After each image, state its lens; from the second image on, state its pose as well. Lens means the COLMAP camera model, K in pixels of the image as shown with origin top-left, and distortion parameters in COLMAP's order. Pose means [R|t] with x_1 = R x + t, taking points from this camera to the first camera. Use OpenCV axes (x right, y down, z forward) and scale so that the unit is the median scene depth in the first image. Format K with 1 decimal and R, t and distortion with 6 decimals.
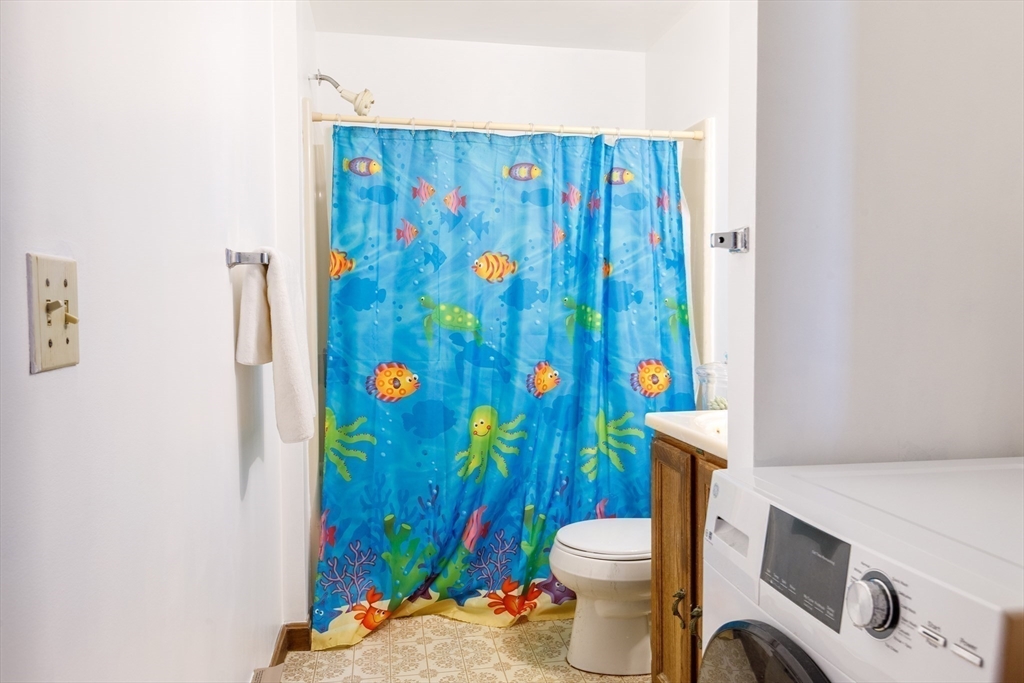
lens RADIAL K [[735.4, 0, 512.8], [0, 735.4, 340.7], [0, 0, 1]] dist [0.008782, -0.000439]
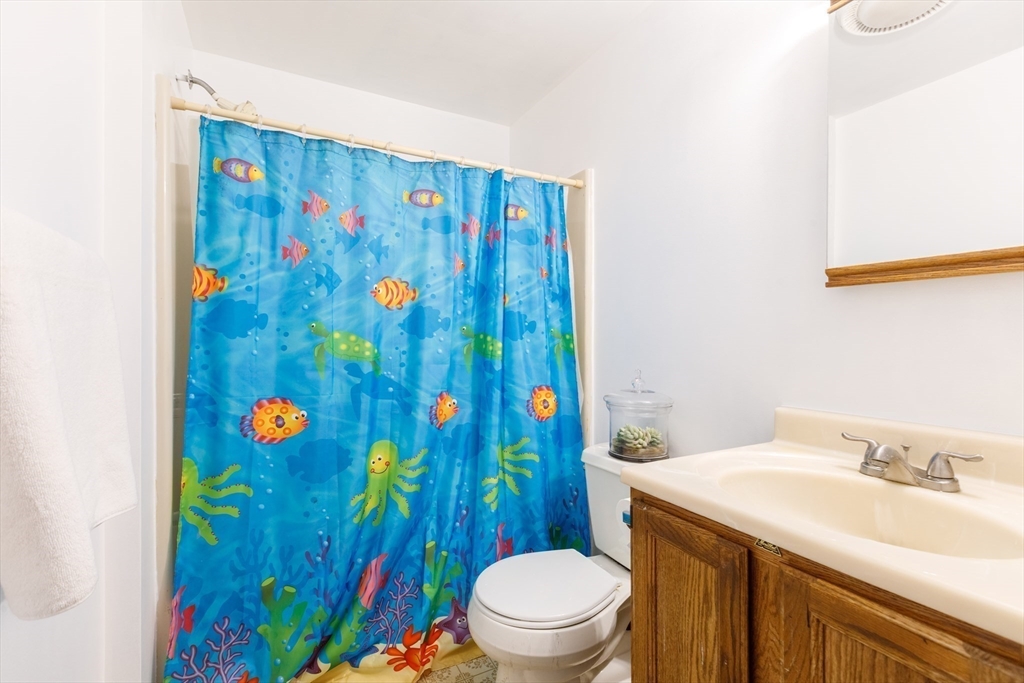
lens RADIAL K [[472.2, 0, 510.1], [0, 472.2, 338.2], [0, 0, 1]] dist [0.000502, 0.001230]
pose [[0.956539, 0.005141, 0.291560, -0.060690], [0.007972, 0.999010, -0.043768, -0.014498], [-0.291497, 0.044191, 0.955551, 0.380720]]
